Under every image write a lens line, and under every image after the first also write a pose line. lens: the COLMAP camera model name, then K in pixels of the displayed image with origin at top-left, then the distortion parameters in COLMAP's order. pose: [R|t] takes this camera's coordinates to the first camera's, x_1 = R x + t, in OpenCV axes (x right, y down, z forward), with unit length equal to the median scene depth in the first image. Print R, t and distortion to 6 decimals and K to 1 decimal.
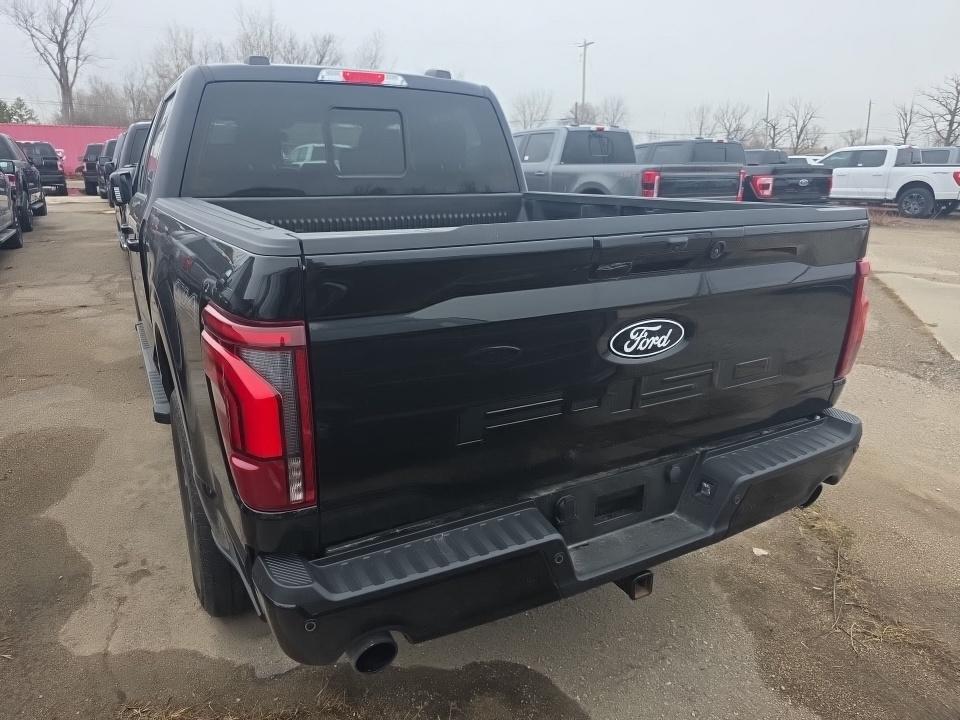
lens RADIAL K [[652.2, 0, 473.5], [0, 652.2, 364.2], [0, 0, 1]] dist [0.041588, -0.034189]
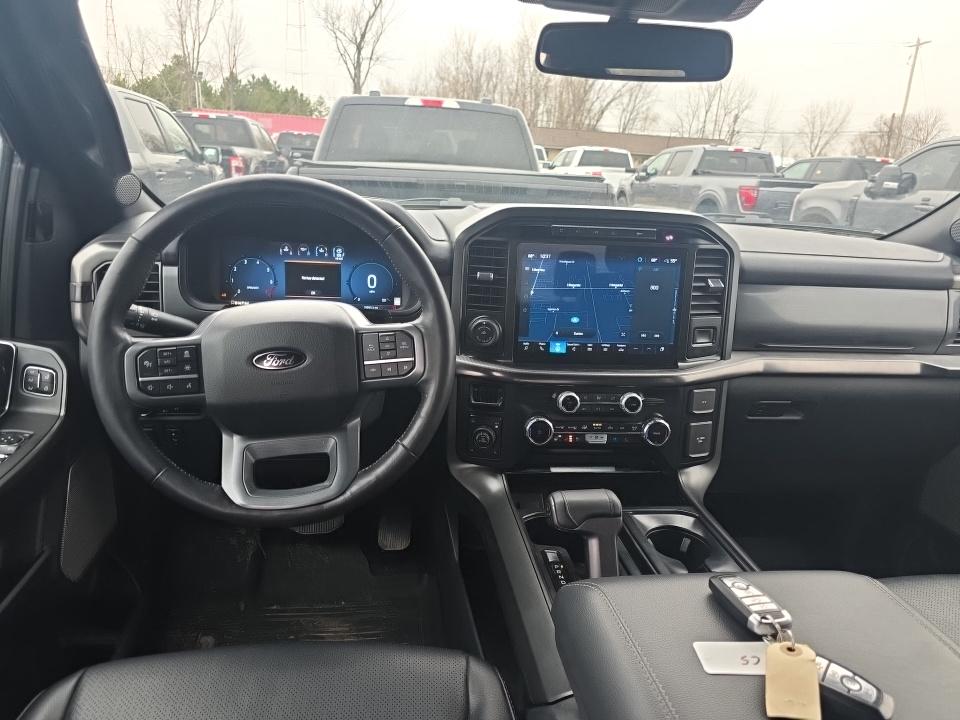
lens RADIAL K [[652.2, 0, 478.0], [0, 652.2, 367.0], [0, 0, 1]] dist [0.041588, -0.034189]
pose [[0.934988, 0.154876, -0.319078, -0.418691], [-0.156792, 0.987432, 0.019843, -0.394401], [0.318141, 0.031475, 0.947521, 1.260229]]
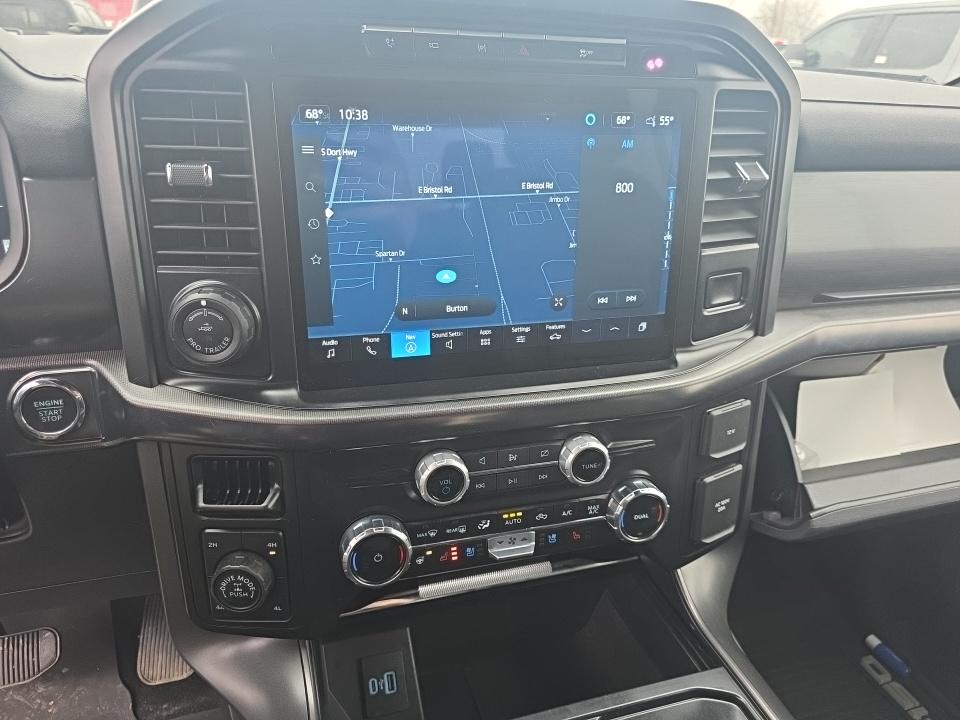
lens RADIAL K [[652.2, 0, 484.4], [0, 652.2, 367.8], [0, 0, 1]] dist [0.041588, -0.034189]
pose [[0.980600, 0.118773, -0.155936, -0.452448], [-0.097101, 0.985388, 0.139933, -0.421786], [0.170278, -0.122077, 0.977805, 1.466027]]
